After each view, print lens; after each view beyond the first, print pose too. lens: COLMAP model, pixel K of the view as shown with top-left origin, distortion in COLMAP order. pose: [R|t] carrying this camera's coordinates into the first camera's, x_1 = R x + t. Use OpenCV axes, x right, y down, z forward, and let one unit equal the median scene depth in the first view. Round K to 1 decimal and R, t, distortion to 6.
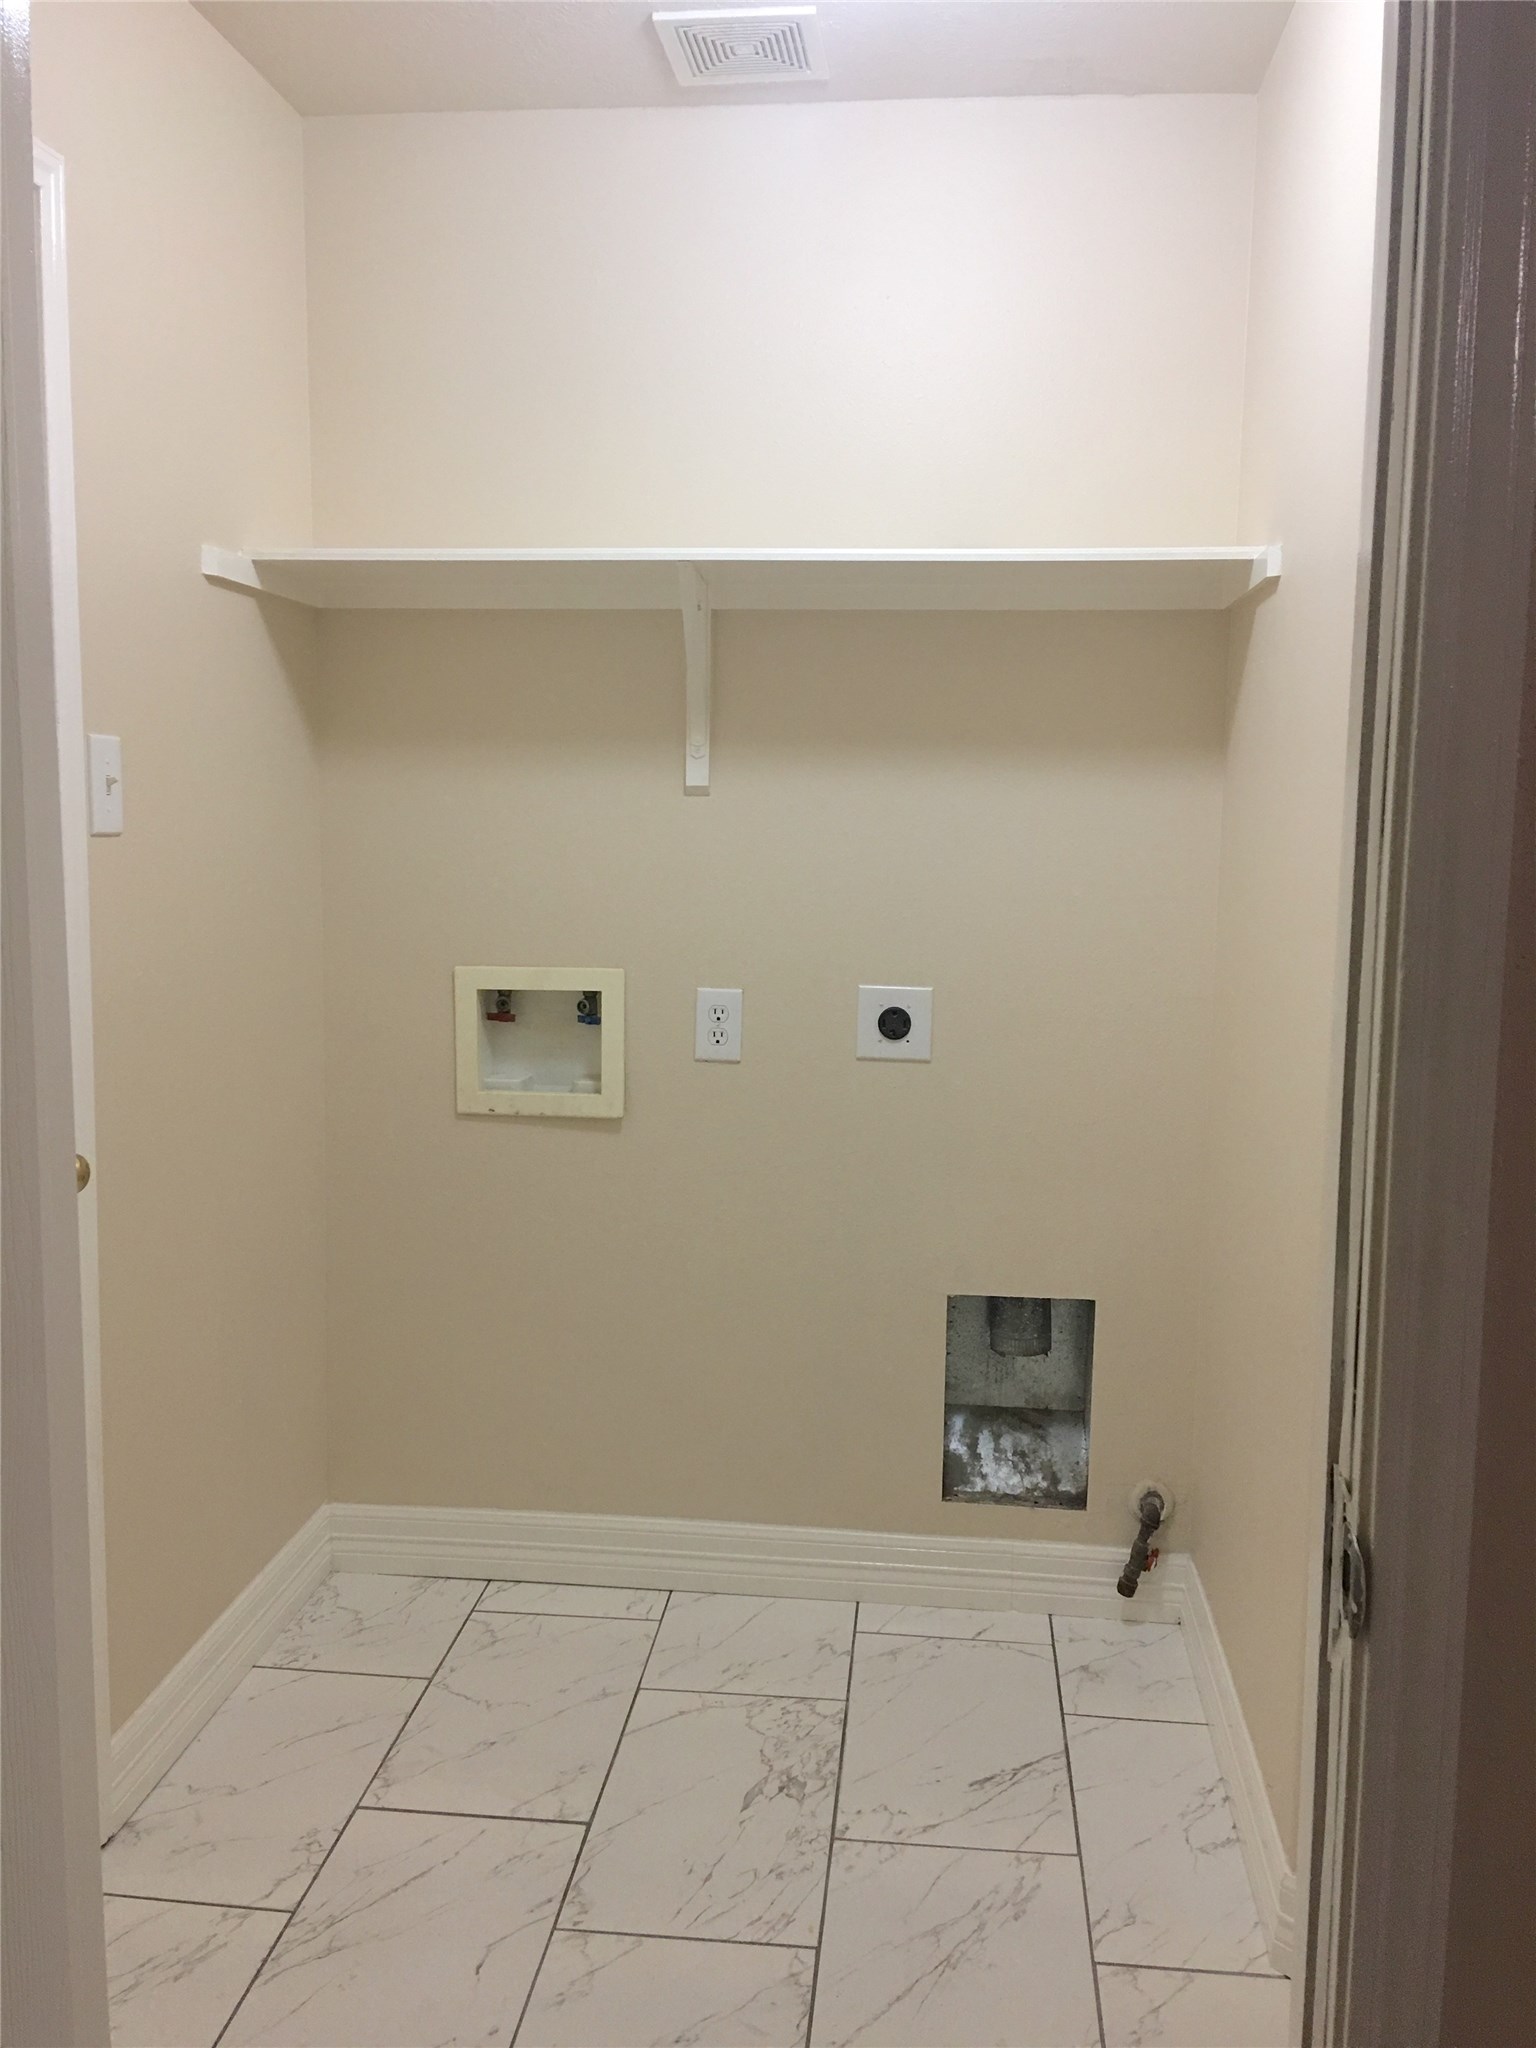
lens RADIAL K [[1738.5, 0, 769.7], [0, 1738.5, 1016.6], [0, 0, 1]] dist [0.088890, -0.136393]
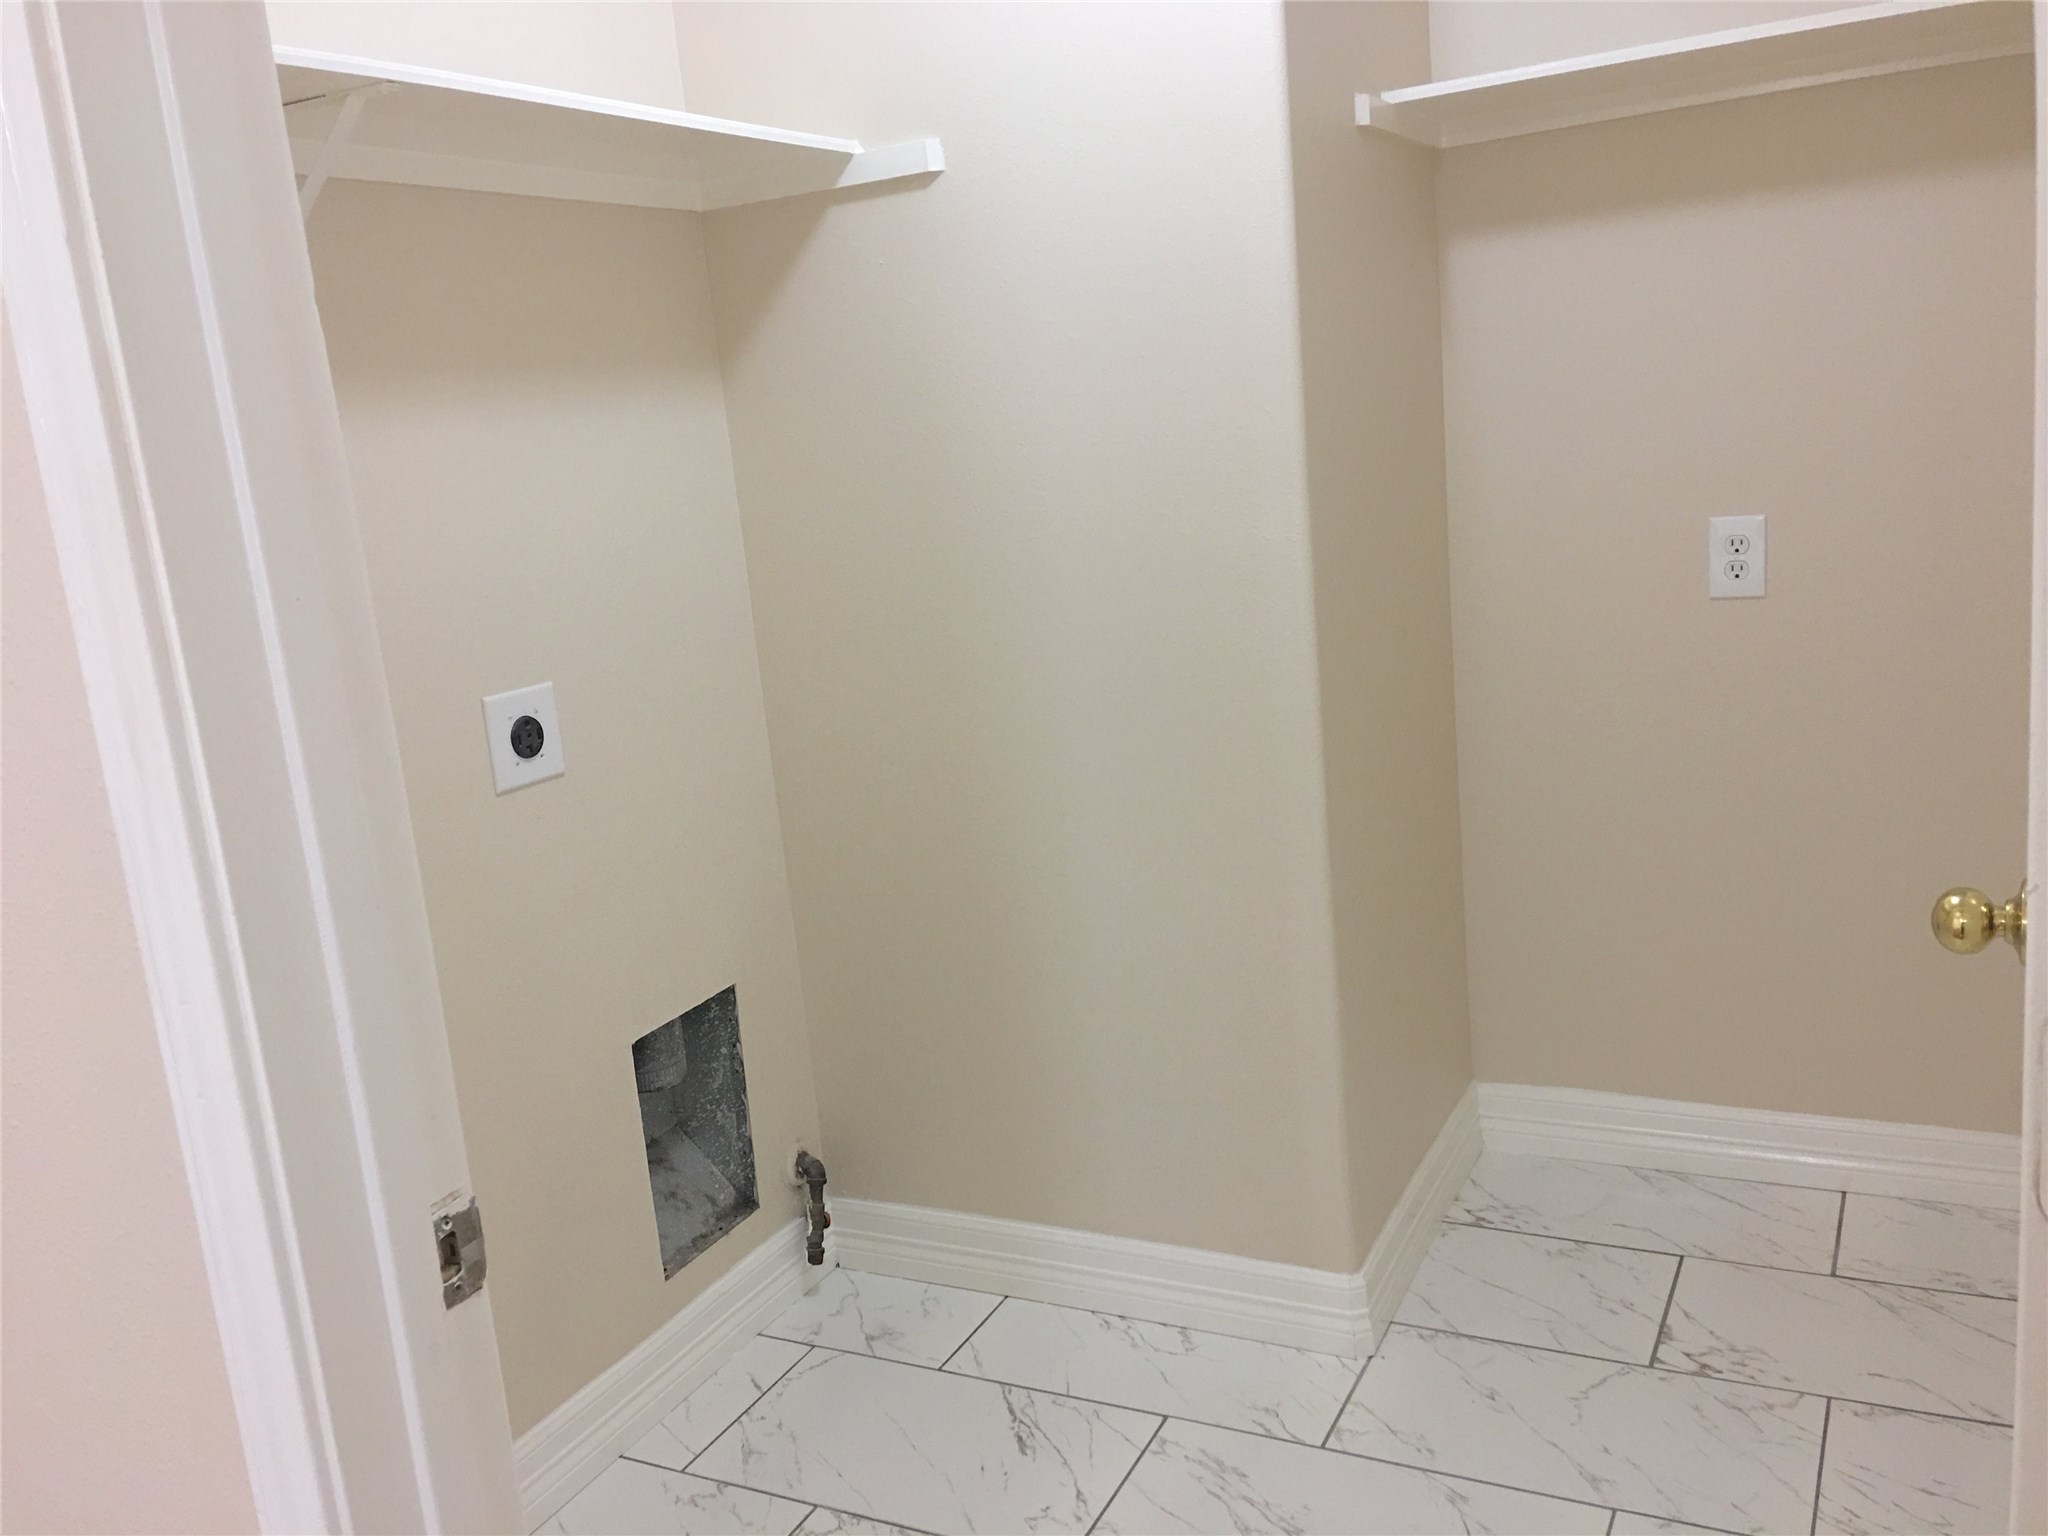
lens RADIAL K [[1738.5, 0, 1023.7], [0, 1738.5, 772.2], [0, 0, 1]] dist [0.088890, -0.136393]
pose [[0.359072, -0.241554, 0.901509, -0.554602], [0.211927, 0.961798, 0.173297, -0.068864], [-0.908930, 0.128828, 0.396546, 0.493496]]
